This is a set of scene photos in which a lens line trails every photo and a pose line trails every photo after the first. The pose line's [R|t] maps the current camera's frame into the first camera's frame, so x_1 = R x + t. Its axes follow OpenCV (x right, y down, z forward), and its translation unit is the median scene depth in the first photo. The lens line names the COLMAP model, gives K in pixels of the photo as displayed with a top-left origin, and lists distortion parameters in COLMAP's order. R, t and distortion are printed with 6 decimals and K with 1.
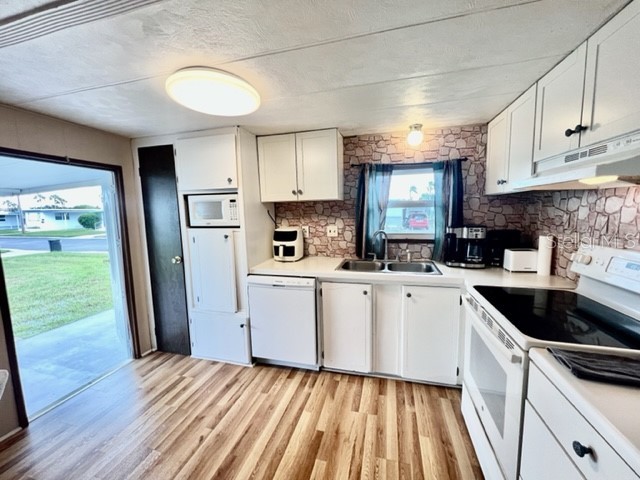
lens RADIAL K [[254.8, 0, 321.2], [0, 254.8, 240.9], [0, 0, 1]] dist [-0.001844, 0.000644]
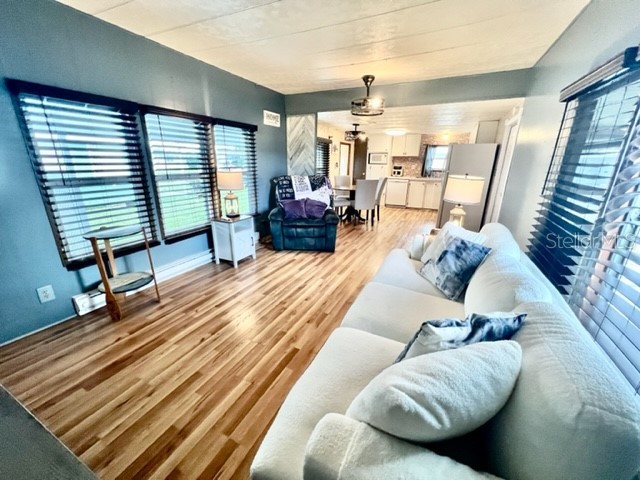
lens RADIAL K [[254.8, 0, 321.6], [0, 254.8, 240.3], [0, 0, 1]] dist [-0.001844, 0.000644]
pose [[0.982038, 0.085877, -0.168006, -0.507670], [-0.053547, 0.980657, 0.188268, 0.345560], [0.180924, -0.175890, 0.967641, -2.587697]]
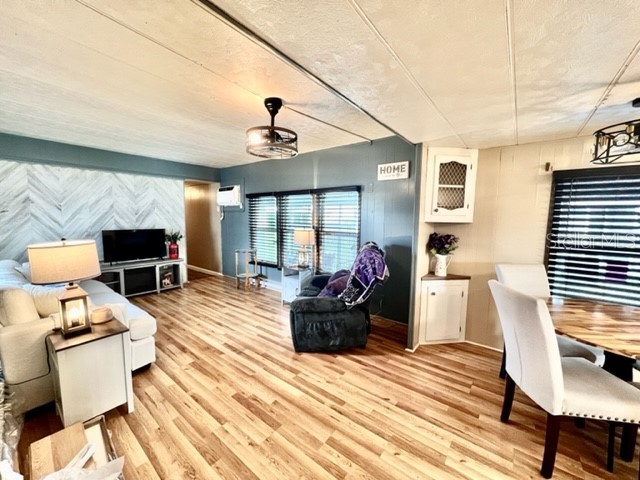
lens RADIAL K [[254.8, 0, 321.7], [0, 254.8, 240.7], [0, 0, 1]] dist [-0.001844, 0.000644]
pose [[-0.387488, 0.100620, -0.916367, 0.265578], [-0.112752, 0.981390, 0.155437, 0.051186], [0.914954, 0.163552, -0.368932, -0.454431]]
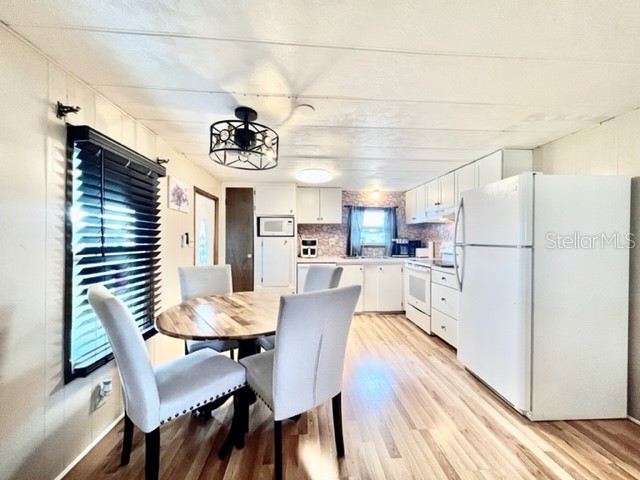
lens RADIAL K [[254.8, 0, 321.4], [0, 254.8, 240.7], [0, 0, 1]] dist [-0.001844, 0.000644]
pose [[0.943120, 0.017922, 0.331969, -0.722380], [0.020029, 0.993669, -0.110548, 0.177556], [-0.331849, 0.110909, 0.936790, -0.740839]]
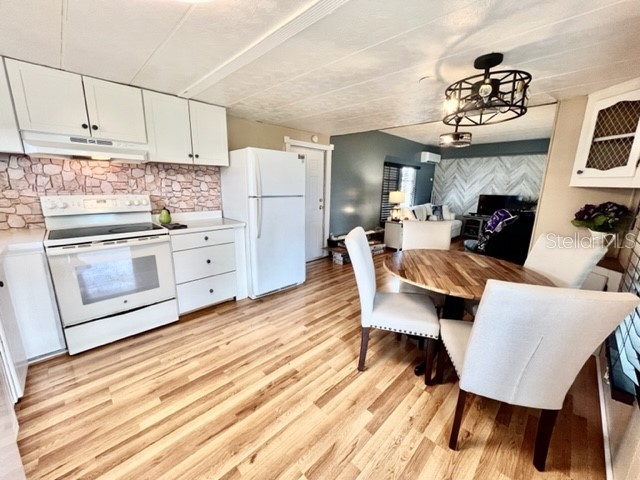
lens RADIAL K [[254.8, 0, 321.3], [0, 254.8, 240.9], [0, 0, 1]] dist [-0.001844, 0.000644]
pose [[-0.866120, -0.108331, 0.487955, -0.685663], [0.054821, 0.949753, 0.308162, -0.068508], [-0.496820, 0.293655, -0.816662, 0.952283]]
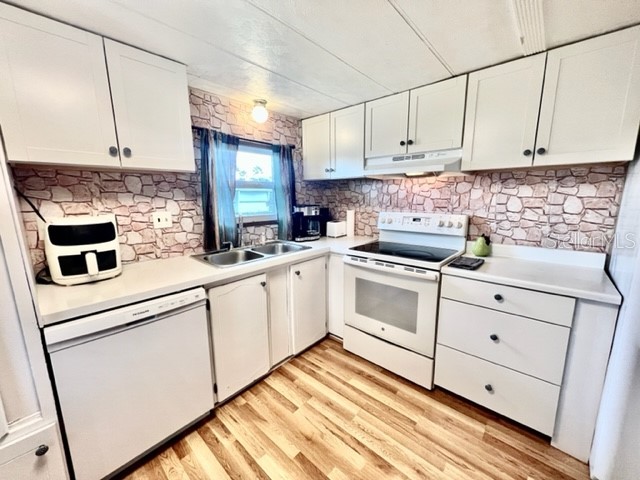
lens RADIAL K [[254.8, 0, 321.3], [0, 254.8, 240.9], [0, 0, 1]] dist [-0.001844, 0.000644]
pose [[0.451577, -0.138807, 0.881369, -0.432154], [0.104527, 0.989253, 0.102242, -0.008877], [-0.886088, 0.045957, 0.461232, 0.378153]]
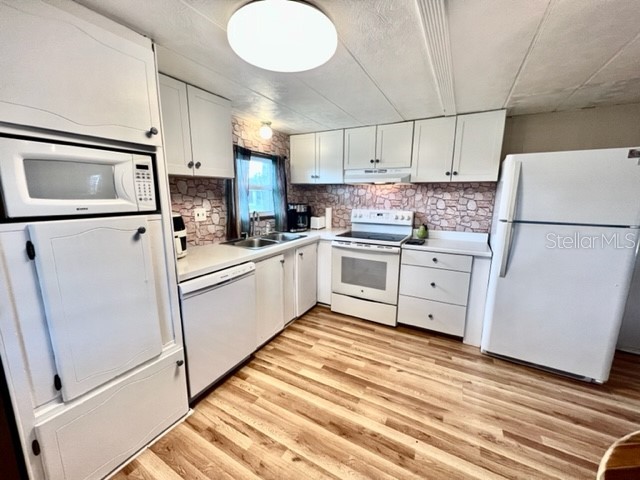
lens RADIAL K [[254.8, 0, 321.3], [0, 254.8, 241.0], [0, 0, 1]] dist [-0.001844, 0.000644]
pose [[0.240835, -0.154817, 0.958139, -0.812982], [0.102708, 0.985718, 0.133457, -0.027489], [-0.965116, 0.066267, 0.253296, 0.468404]]
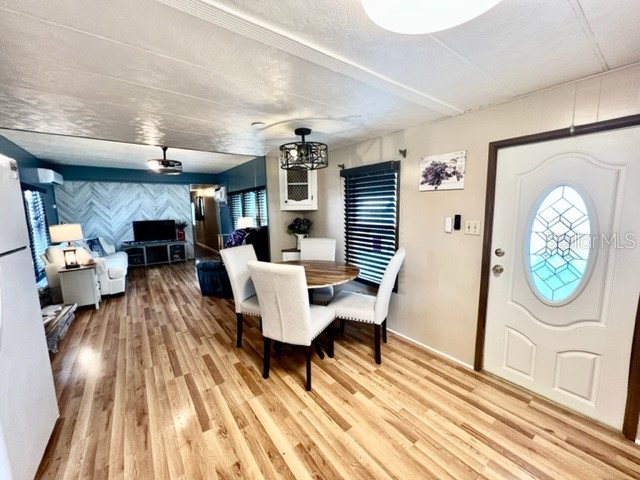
lens RADIAL K [[254.8, 0, 320.9], [0, 254.8, 240.9], [0, 0, 1]] dist [-0.001844, 0.000644]
pose [[-0.616111, 0.129053, -0.777015, 0.146721], [-0.062846, 0.975287, 0.211815, -0.081319], [0.785148, 0.179333, -0.592775, 0.786279]]
